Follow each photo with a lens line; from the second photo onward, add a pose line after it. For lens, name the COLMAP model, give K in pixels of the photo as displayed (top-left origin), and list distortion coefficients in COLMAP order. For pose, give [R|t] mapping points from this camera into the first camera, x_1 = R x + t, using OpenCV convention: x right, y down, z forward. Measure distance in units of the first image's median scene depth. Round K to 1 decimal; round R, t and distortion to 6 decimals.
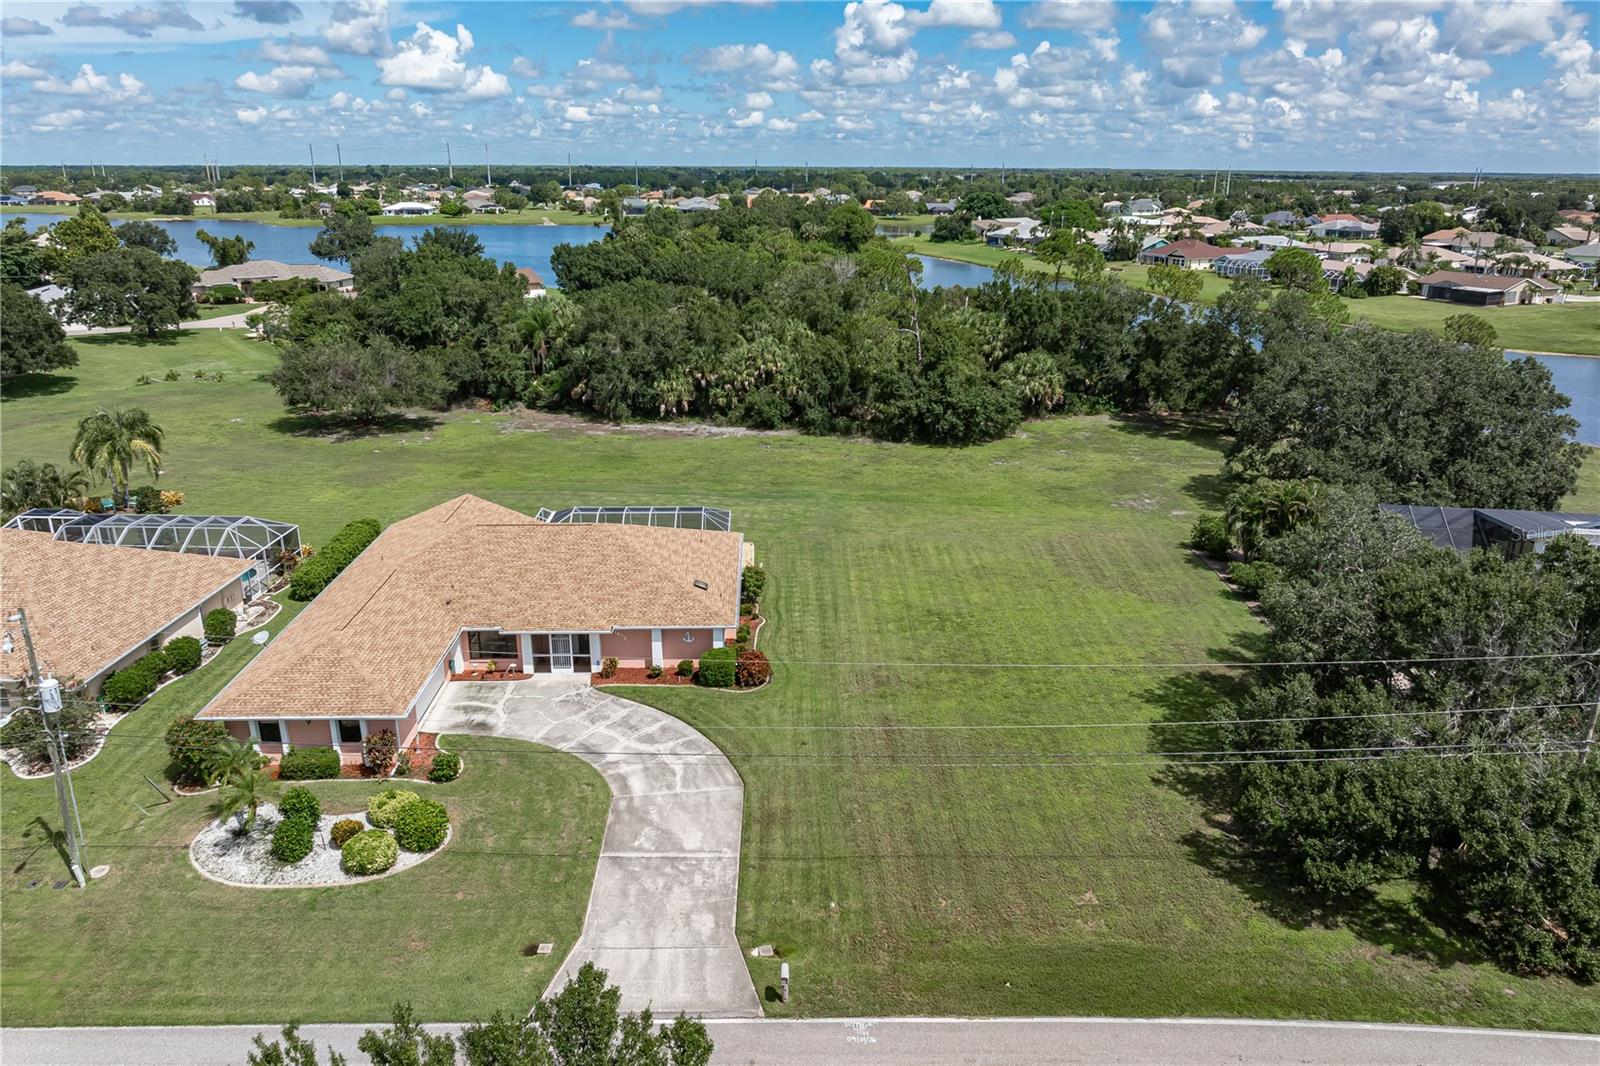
lens RADIAL K [[1119.2, 0, 802.9], [0, 1119.2, 525.3], [0, 0, 1]] dist [-0.024150, -0.000780]
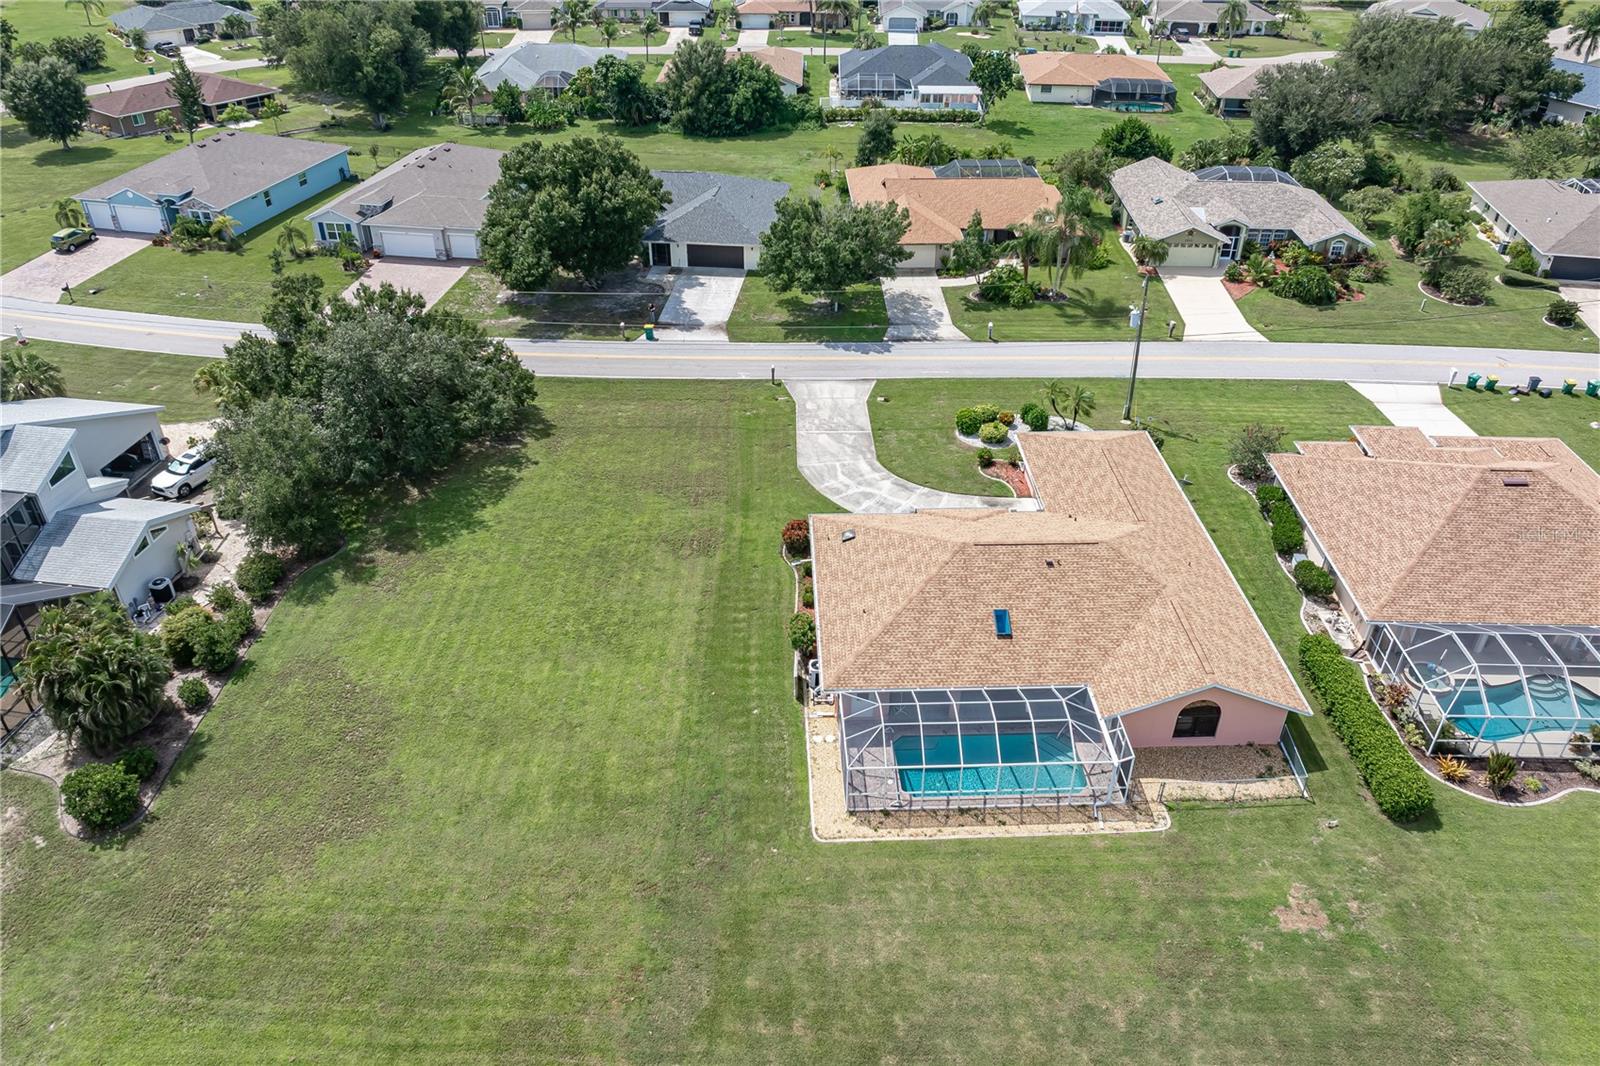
lens RADIAL K [[1119.2, 0, 811.8], [0, 1119.2, 527.7], [0, 0, 1]] dist [-0.024150, -0.000780]
pose [[-0.999917, -0.007152, -0.010671, -0.057189], [-0.012812, 0.616107, 0.787558, -0.954189], [0.000942, 0.787630, -0.616148, 2.024856]]
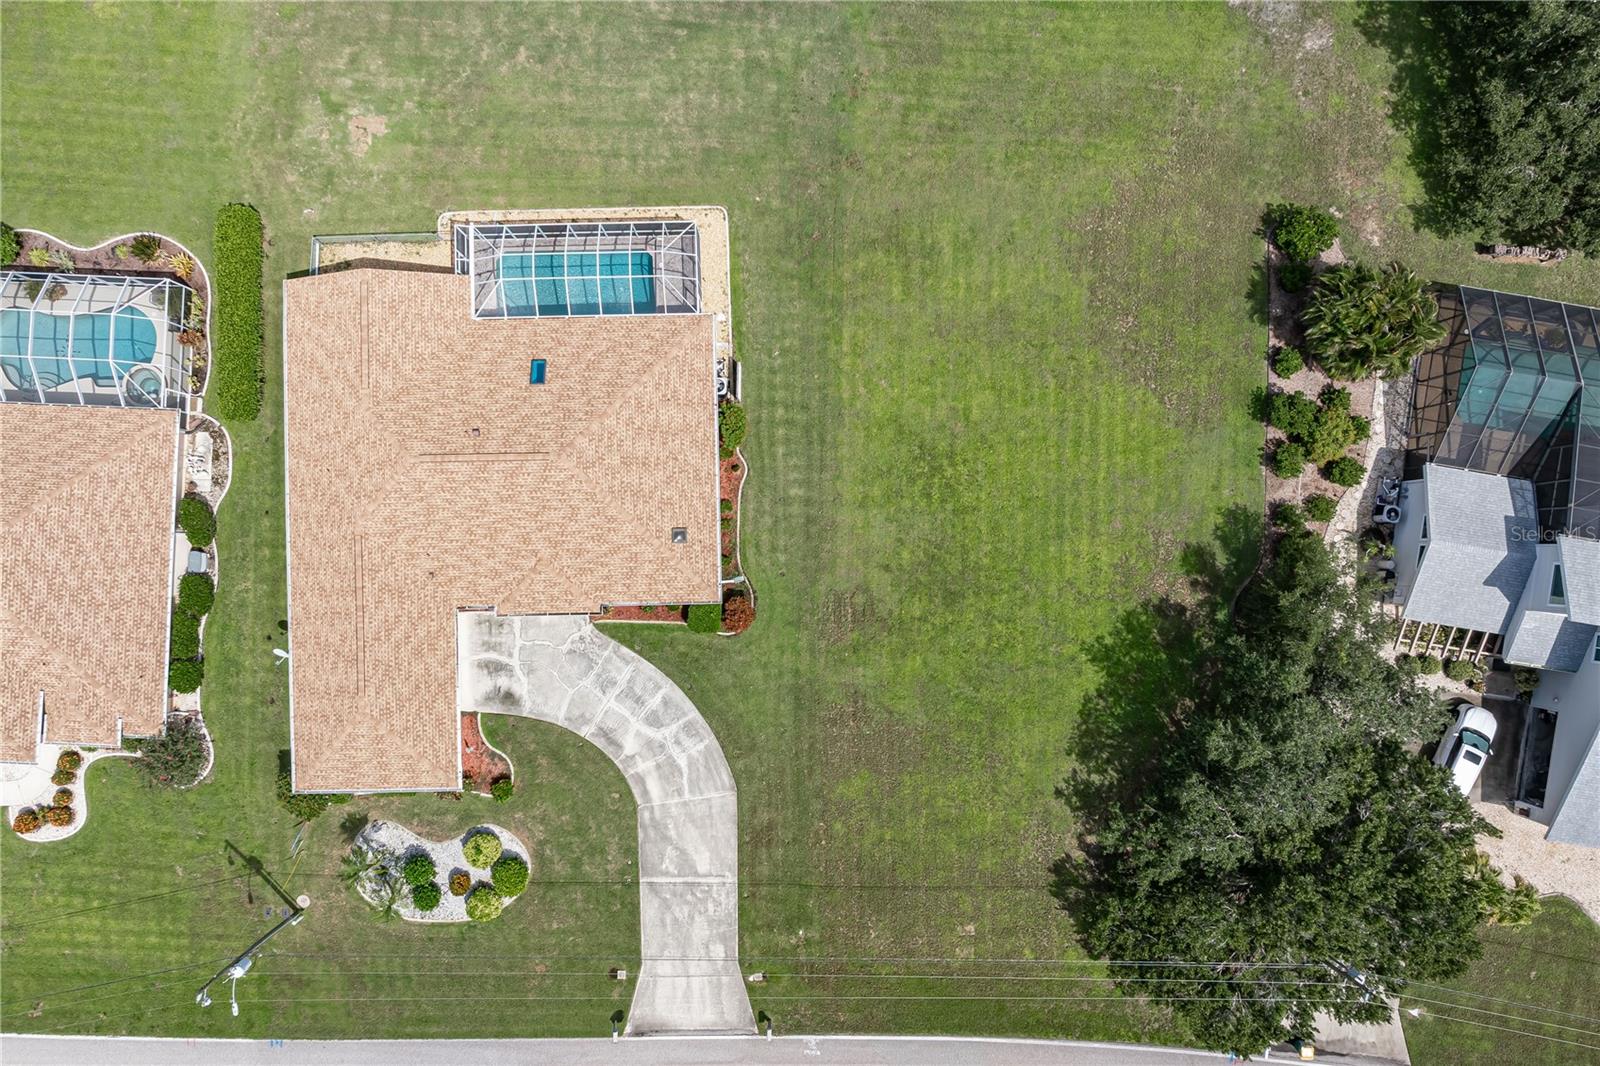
lens RADIAL K [[1119.2, 0, 797.7], [0, 1119.2, 531.3], [0, 0, 1]] dist [-0.024150, -0.000780]
pose [[0.999940, 0.010911, -0.000828, 0.014824], [-0.002742, 0.323104, 0.946360, -1.072207], [0.010593, -0.946301, 0.323114, 0.857628]]
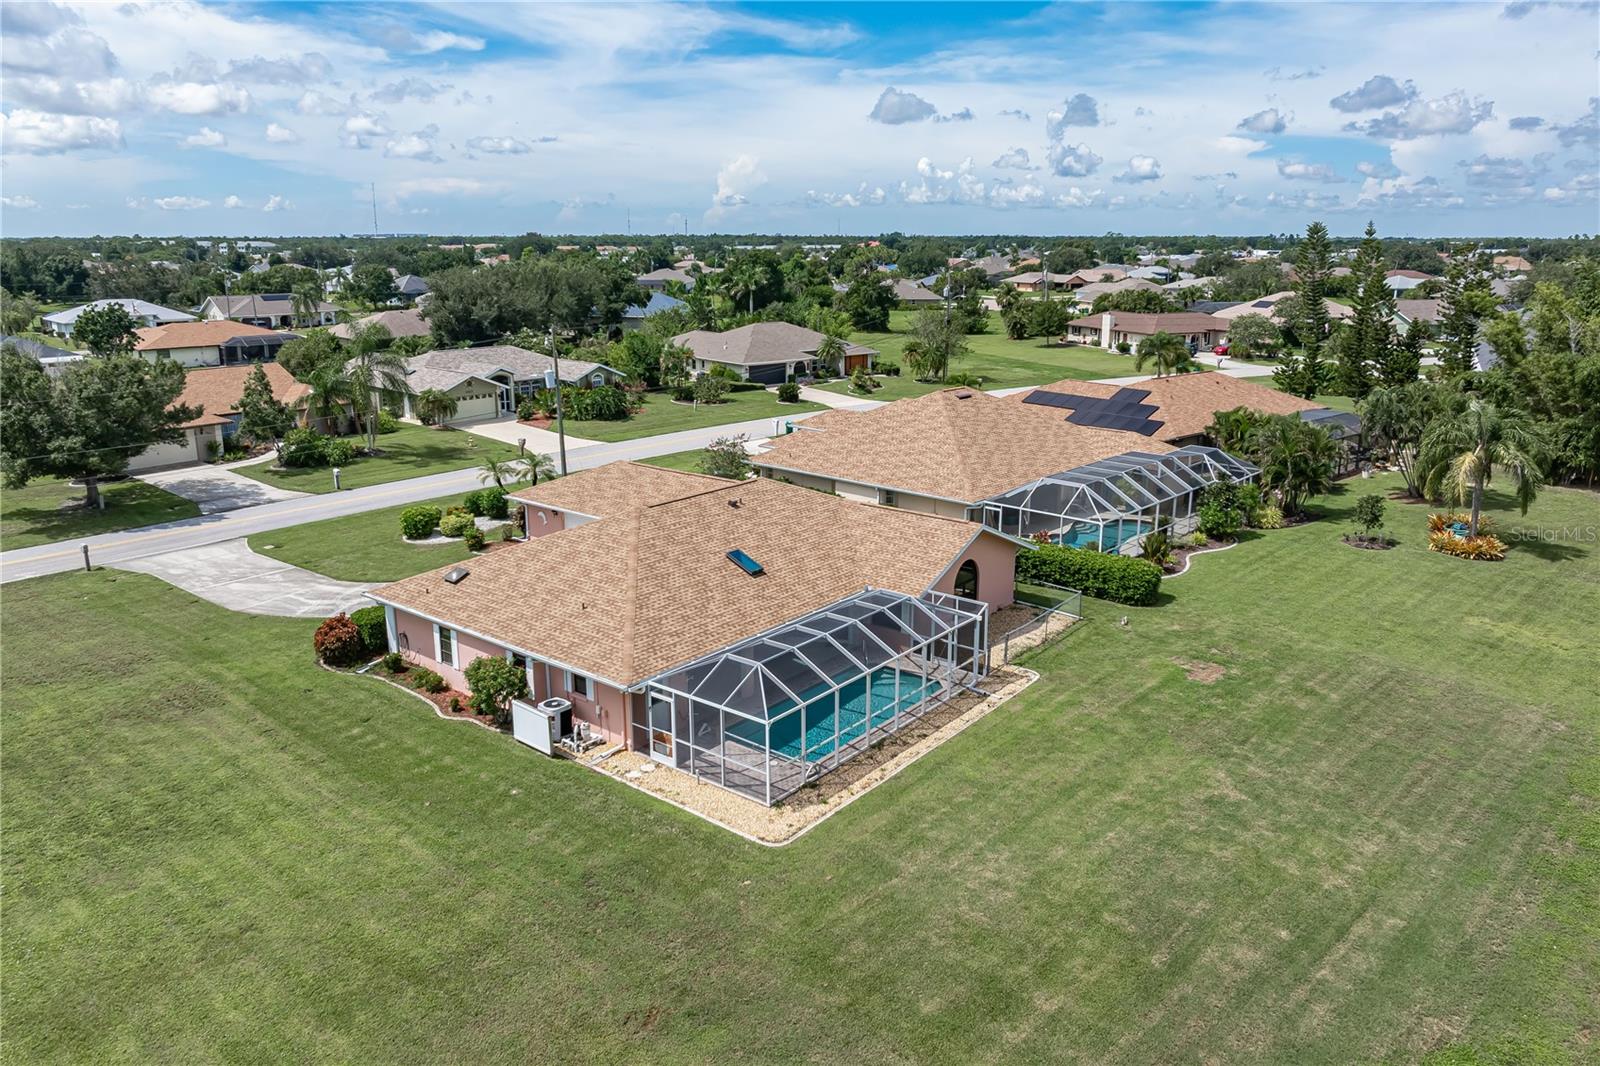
lens RADIAL K [[1119.2, 0, 813.2], [0, 1119.2, 531.6], [0, 0, 1]] dist [-0.024150, -0.000780]
pose [[-0.647070, 0.191302, -0.738040, 0.351132], [-0.240722, 0.867235, 0.435840, -0.420640], [0.723431, 0.459682, -0.515112, 1.884729]]
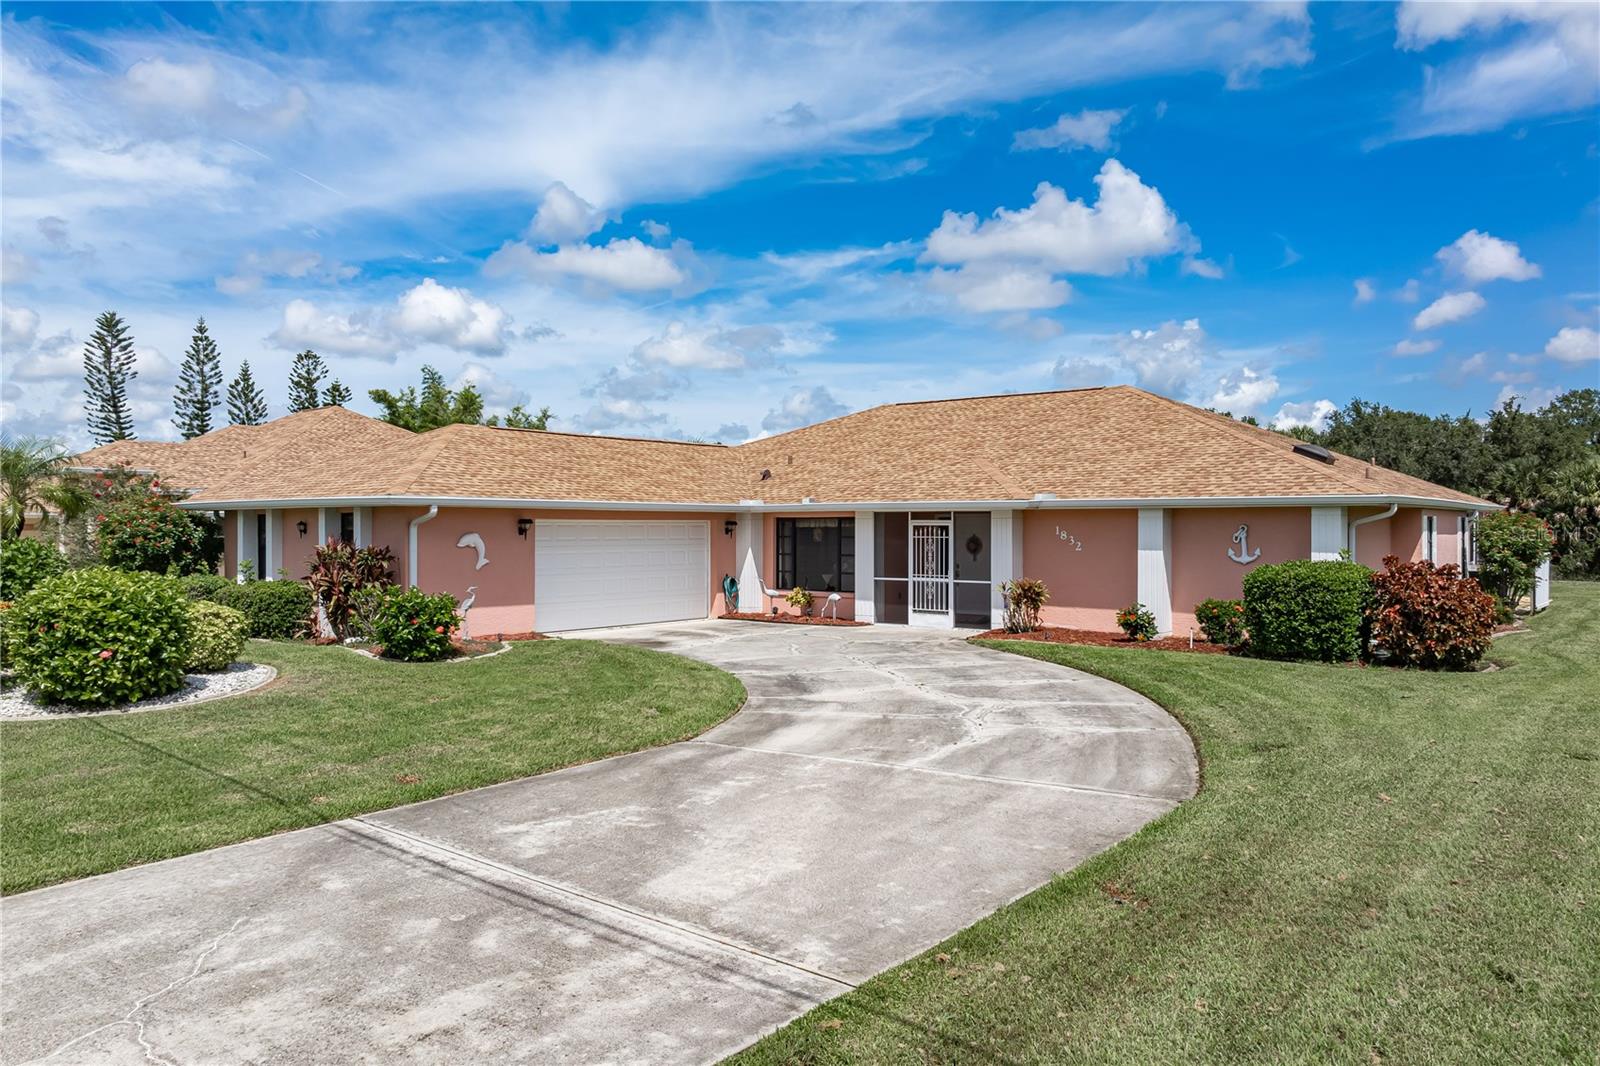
lens RADIAL K [[1119.2, 0, 800.5], [0, 1119.2, 534.2], [0, 0, 1]] dist [-0.024150, -0.000780]
pose [[0.758295, -0.001079, -0.651910, 0.025853], [-0.194595, 0.954034, -0.227929, 0.244170], [0.622190, 0.299696, 0.723230, 0.783941]]
